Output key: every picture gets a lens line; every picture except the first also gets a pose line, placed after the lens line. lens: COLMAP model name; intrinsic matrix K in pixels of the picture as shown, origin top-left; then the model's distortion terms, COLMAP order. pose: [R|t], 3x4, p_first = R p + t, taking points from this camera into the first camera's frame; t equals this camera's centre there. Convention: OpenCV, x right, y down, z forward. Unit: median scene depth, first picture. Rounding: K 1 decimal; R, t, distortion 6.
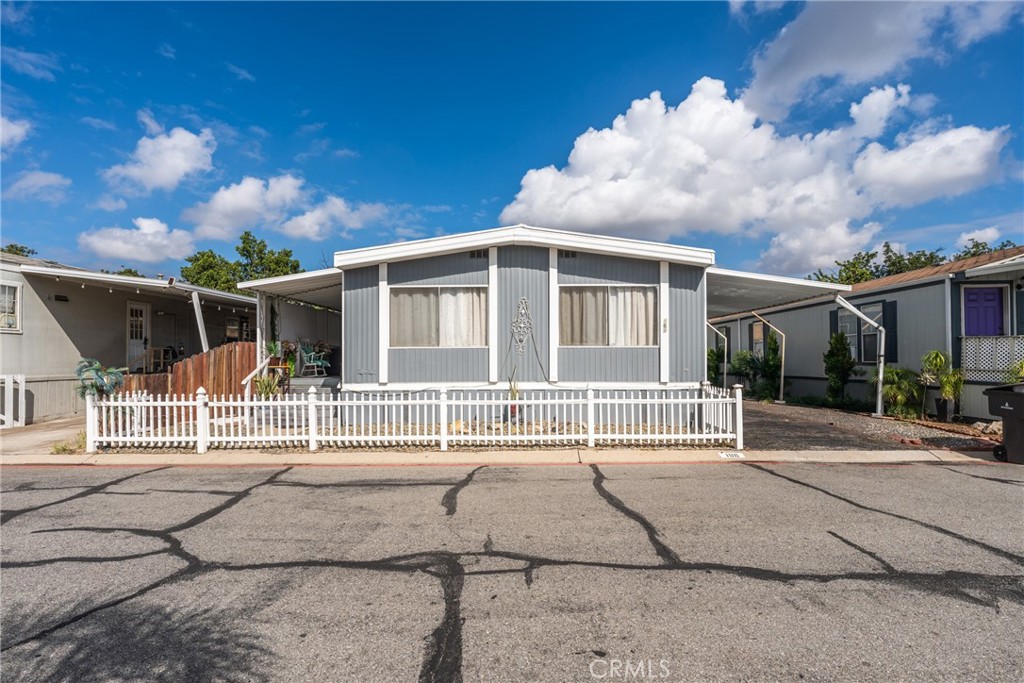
lens RADIAL K [[472.1, 0, 512.1], [0, 472.1, 364.7], [0, 0, 1]] dist [-0.000008, -0.001614]
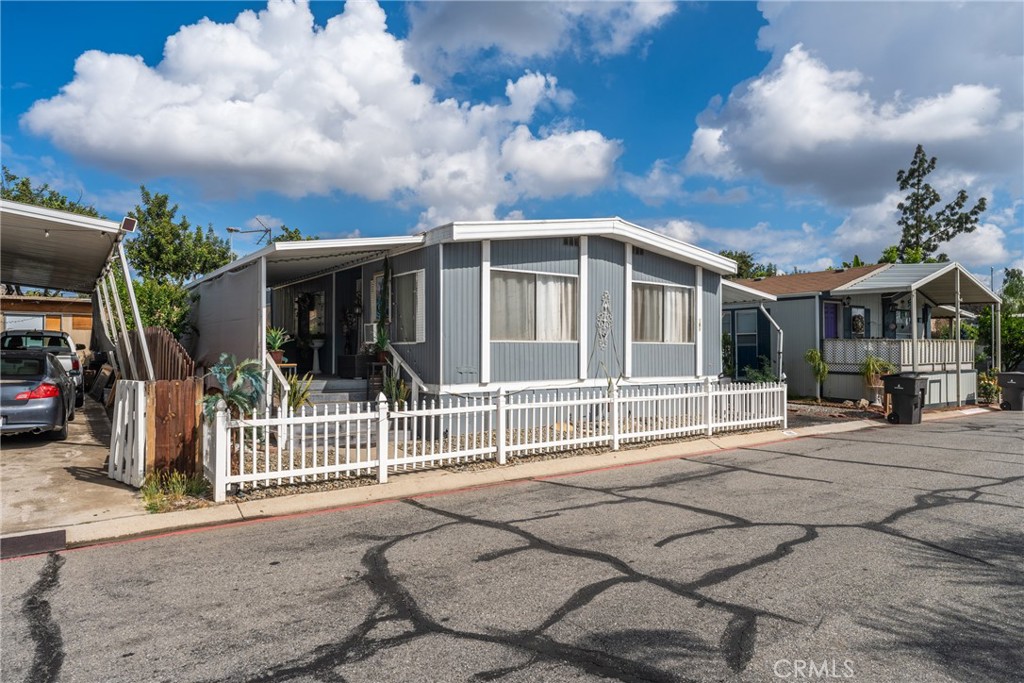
lens RADIAL K [[648.0, 0, 512.0], [0, 648.0, 341.5], [0, 0, 1]] dist [0.031335, 0.000527]
pose [[0.797101, 0.013644, 0.603692, -0.824573], [0.010606, 0.999274, -0.036589, 0.006050], [-0.603753, 0.035568, 0.796378, 0.055492]]
